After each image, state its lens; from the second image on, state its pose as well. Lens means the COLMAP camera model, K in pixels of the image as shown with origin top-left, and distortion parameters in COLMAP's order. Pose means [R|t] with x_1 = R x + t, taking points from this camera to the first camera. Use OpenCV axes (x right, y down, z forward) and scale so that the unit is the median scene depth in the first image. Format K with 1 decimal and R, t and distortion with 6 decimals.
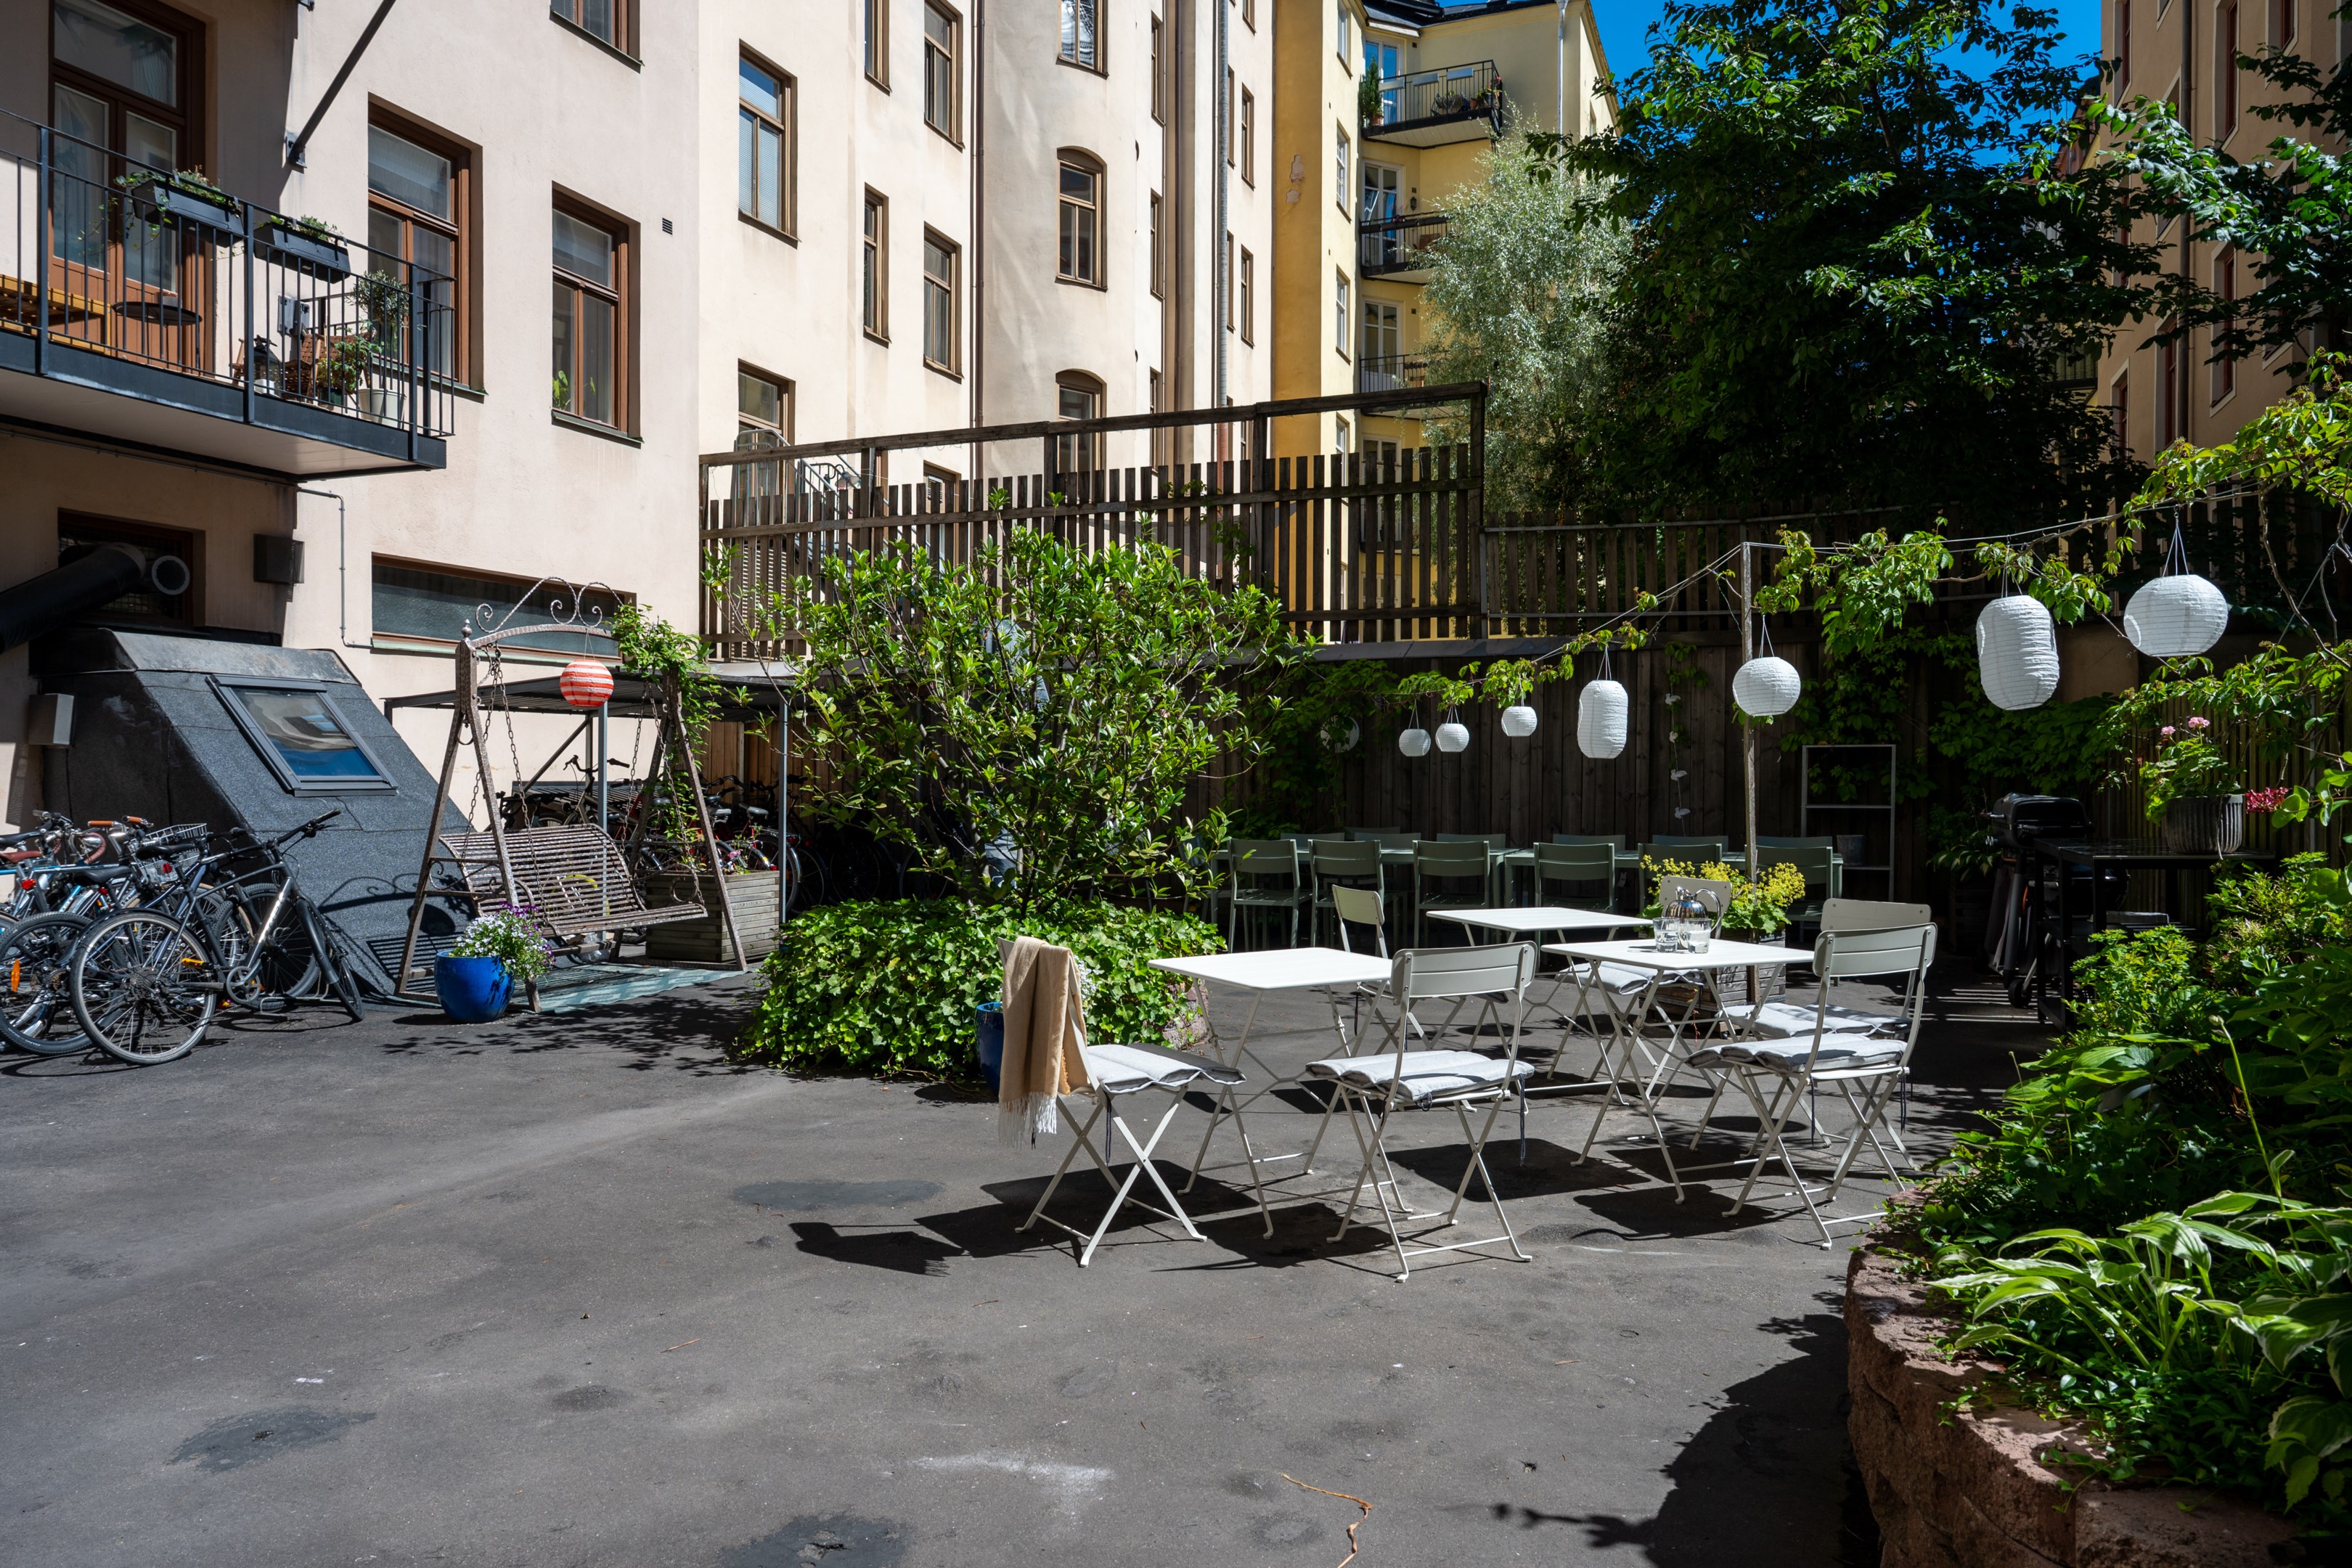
lens RADIAL K [[1574.6, 0, 1186.5], [0, 1574.6, 777.8], [0, 0, 1]] dist [-0.000320, -0.003135]
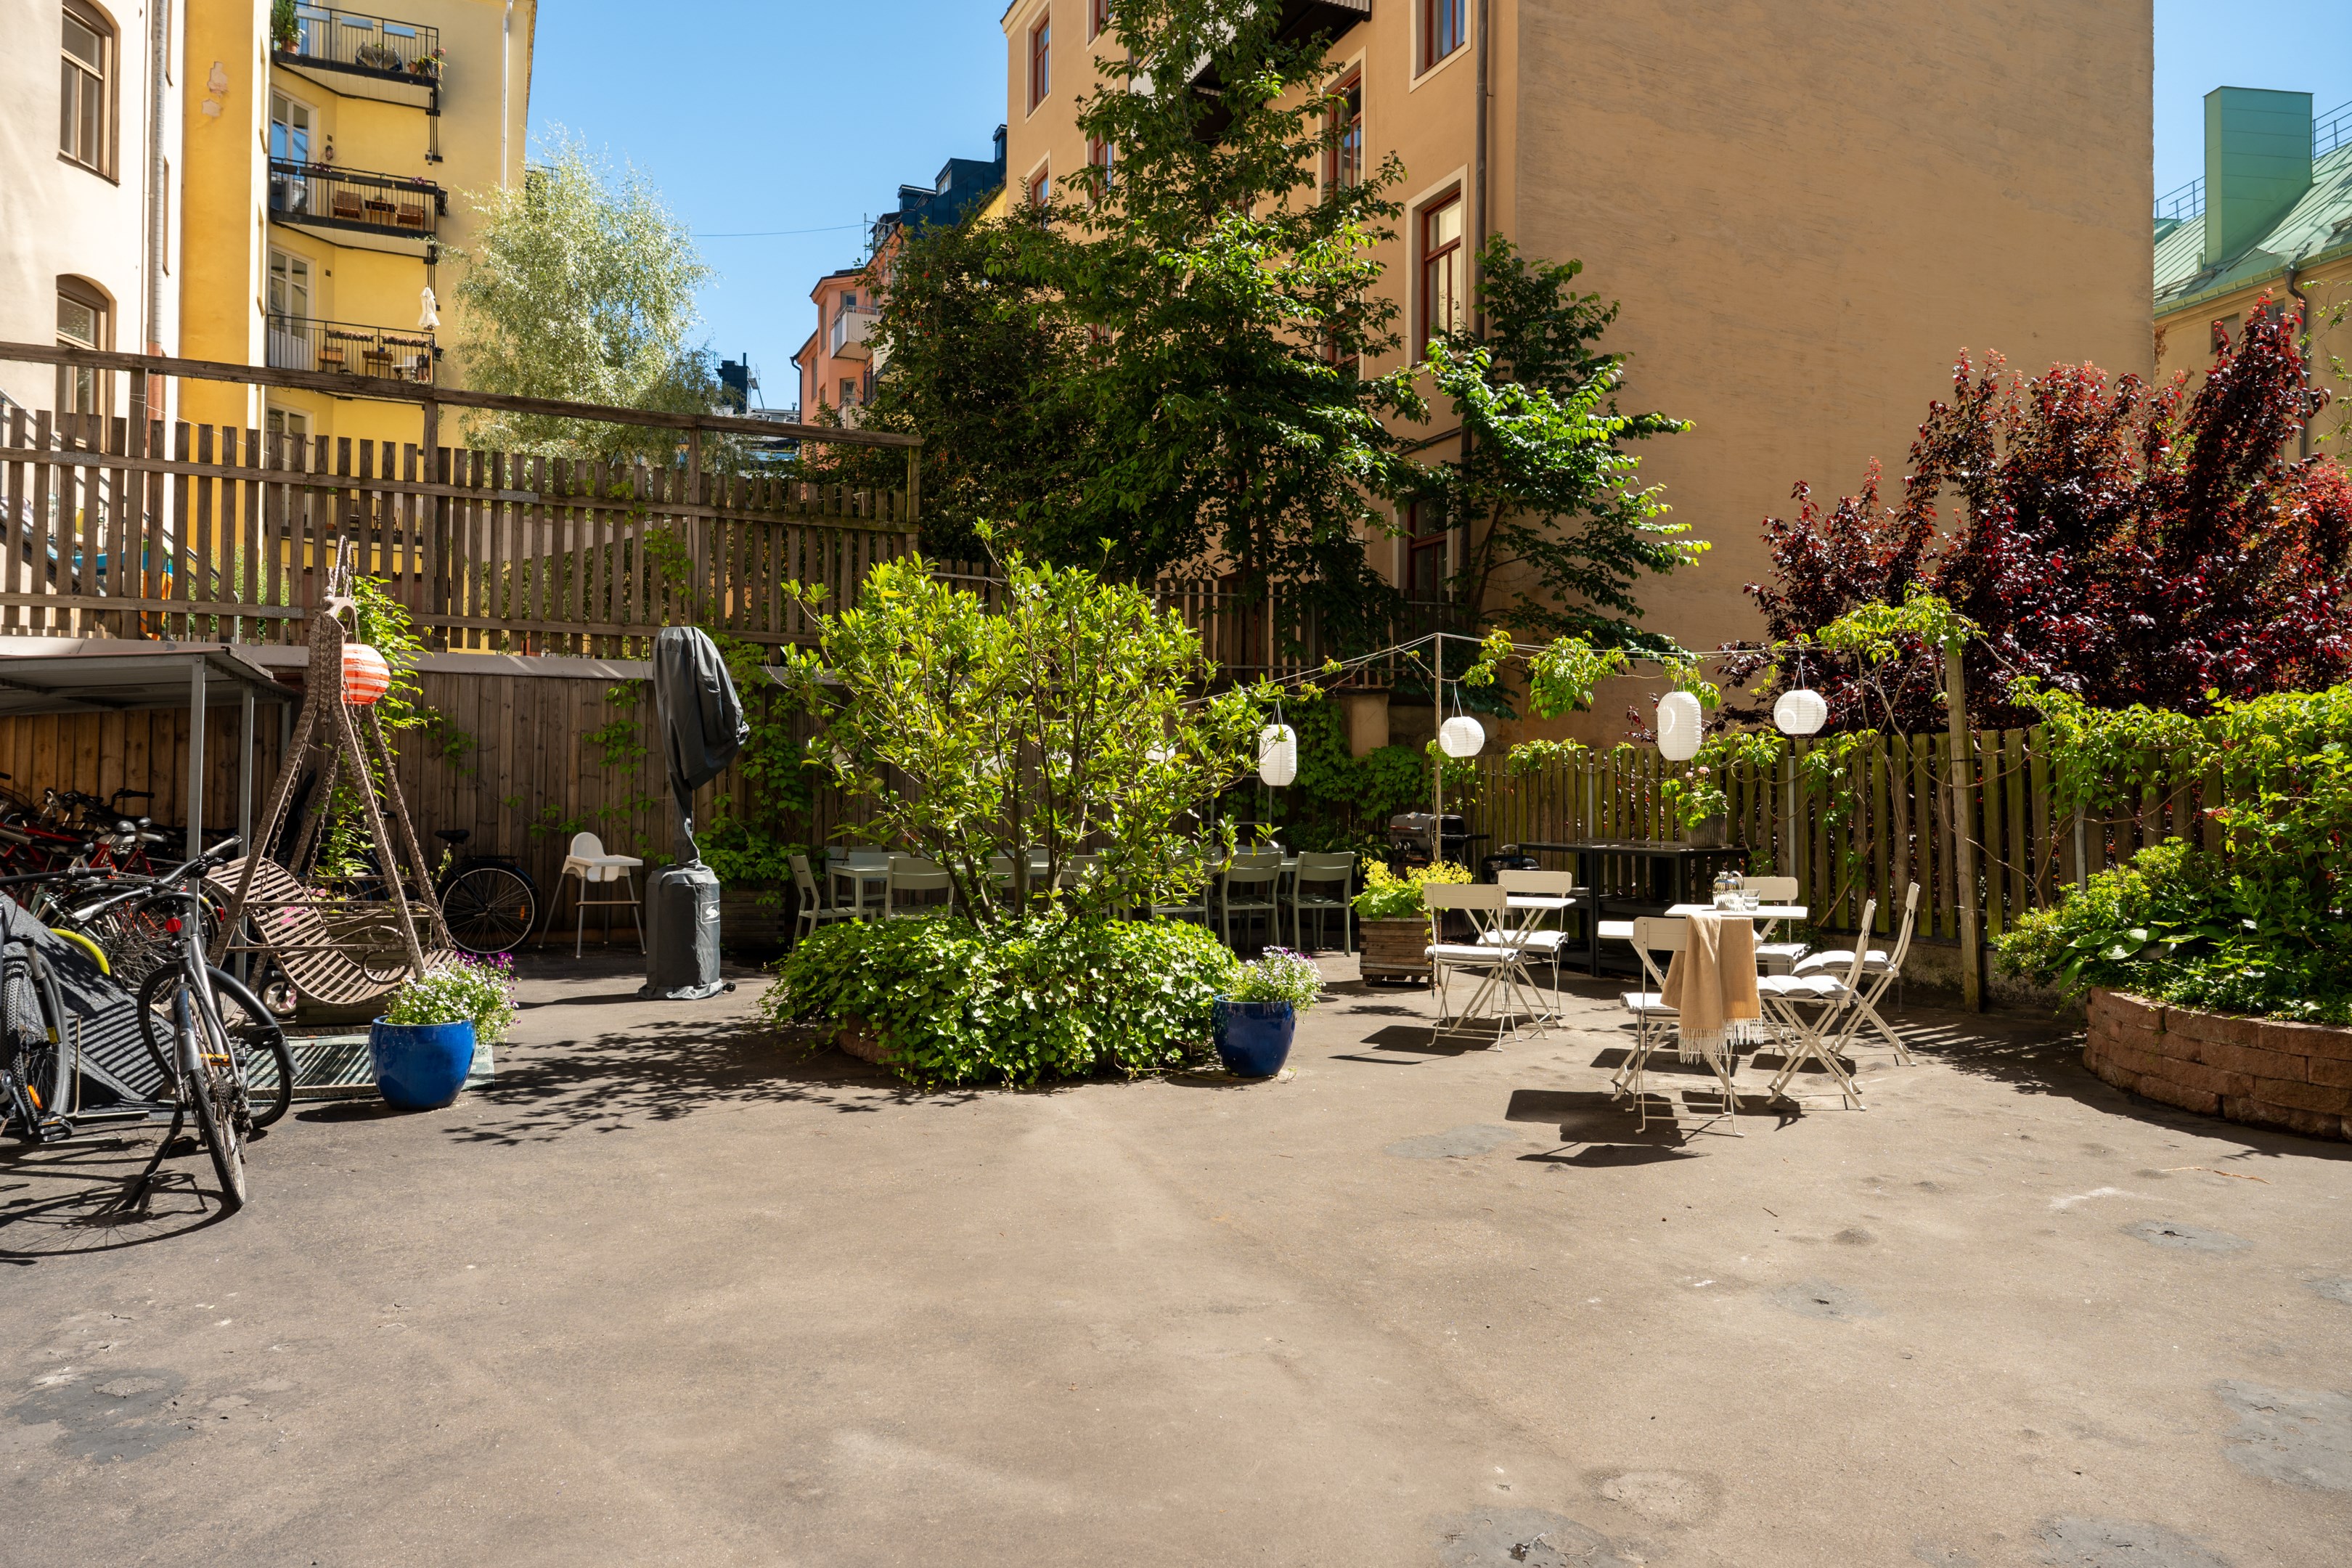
lens RADIAL K [[1574.6, 0, 1187.3], [0, 1574.6, 781.9], [0, 0, 1]] dist [-0.000320, -0.003135]
pose [[0.689707, 0.013457, 0.723963, -0.256083], [-0.004220, 0.999885, -0.014566, 0.001207], [-0.724076, 0.006992, 0.689685, 0.064049]]
